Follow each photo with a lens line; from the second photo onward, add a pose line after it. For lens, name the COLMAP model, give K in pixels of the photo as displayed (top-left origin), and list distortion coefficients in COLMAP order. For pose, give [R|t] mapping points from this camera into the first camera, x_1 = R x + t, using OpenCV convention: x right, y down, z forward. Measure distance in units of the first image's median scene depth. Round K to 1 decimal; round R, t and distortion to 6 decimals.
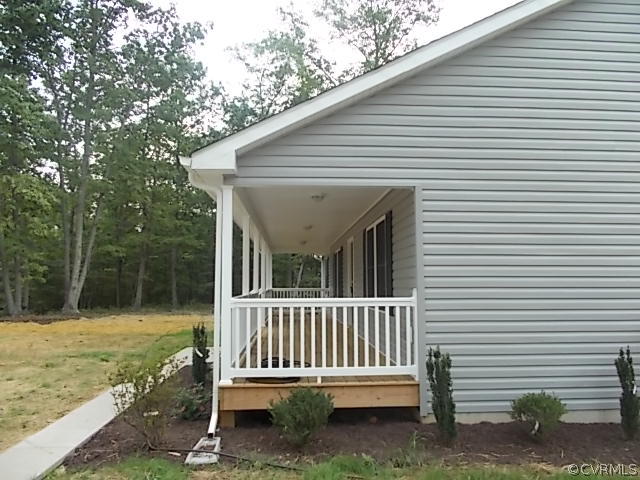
lens RADIAL K [[478.5, 0, 319.1], [0, 478.5, 240.6], [0, 0, 1]] dist [-0.016353, -0.008796]
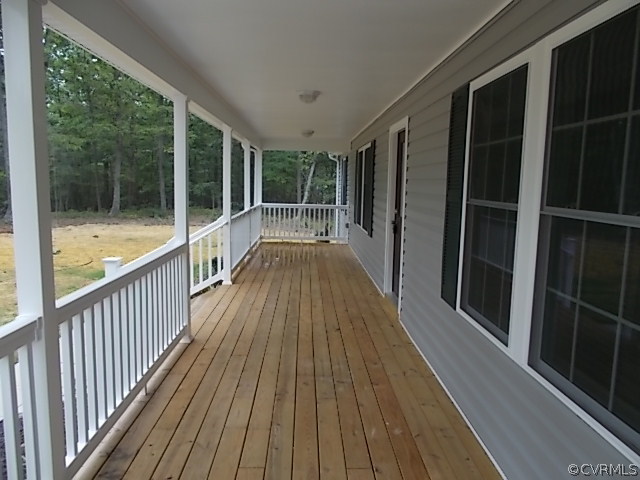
lens RADIAL K [[478.5, 0, 319.7], [0, 478.5, 241.6], [0, 0, 1]] dist [-0.016353, -0.008796]
pose [[0.999175, 0.030392, -0.026944, 0.001290], [-0.023996, 0.976952, 0.212105, 0.005939], [0.032770, -0.211284, 0.976875, 0.236834]]
